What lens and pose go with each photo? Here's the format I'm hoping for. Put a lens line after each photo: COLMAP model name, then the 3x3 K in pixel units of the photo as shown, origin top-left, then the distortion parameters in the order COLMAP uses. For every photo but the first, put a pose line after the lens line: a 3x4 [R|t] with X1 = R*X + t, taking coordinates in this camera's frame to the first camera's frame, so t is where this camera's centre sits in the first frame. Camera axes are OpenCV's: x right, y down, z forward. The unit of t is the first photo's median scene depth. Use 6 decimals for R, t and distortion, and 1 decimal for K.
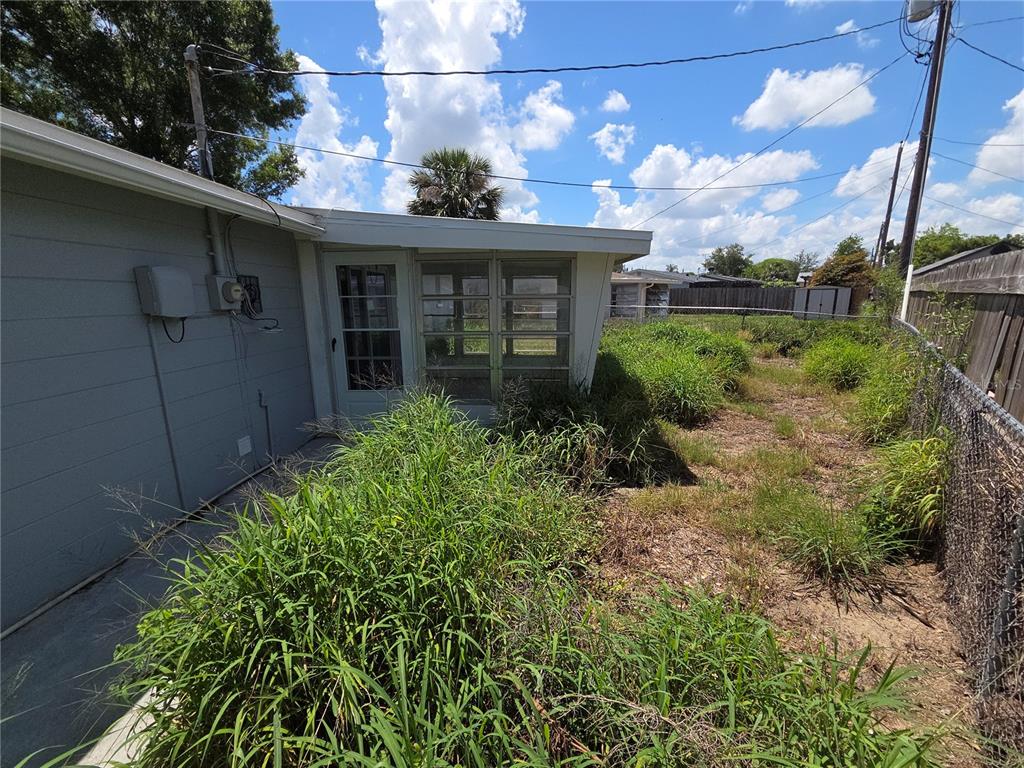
lens RADIAL K [[417.4, 0, 512.0], [0, 417.4, 384.0], [0, 0, 1]] dist [-0.001055, -0.000333]
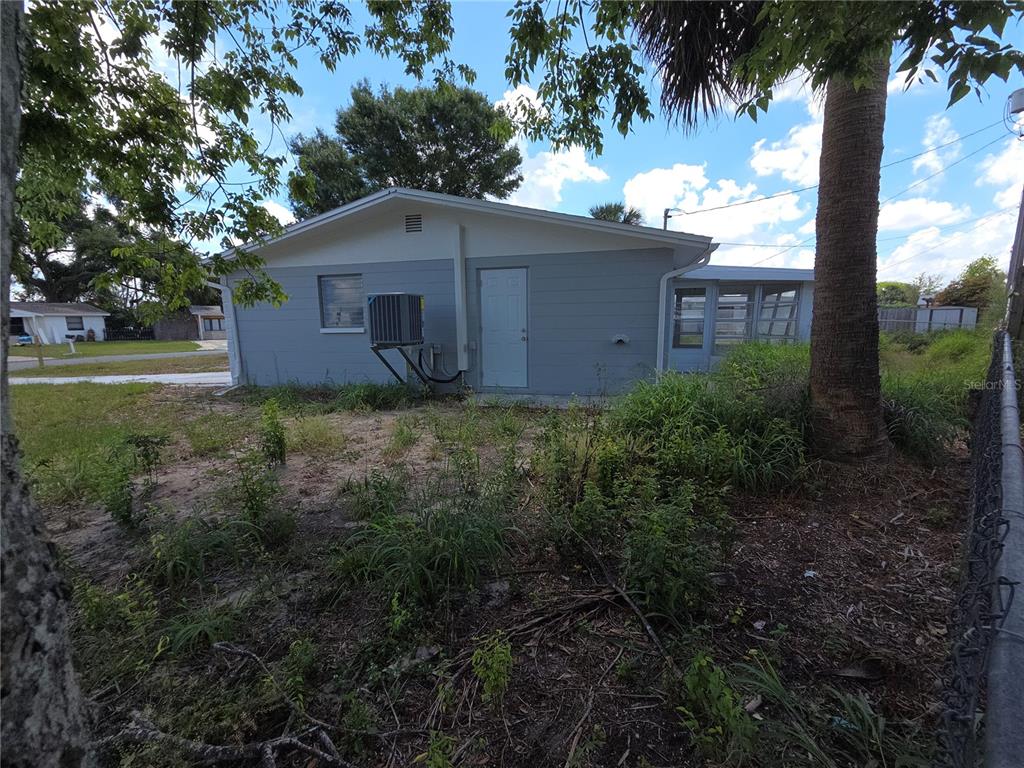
lens RADIAL K [[417.4, 0, 512.0], [0, 417.4, 384.0], [0, 0, 1]] dist [-0.001055, -0.000333]
pose [[0.984671, 0.026941, -0.172330, -0.150188], [-0.037591, 0.997560, -0.058838, 0.062801], [0.170324, 0.064414, 0.983280, -0.209843]]
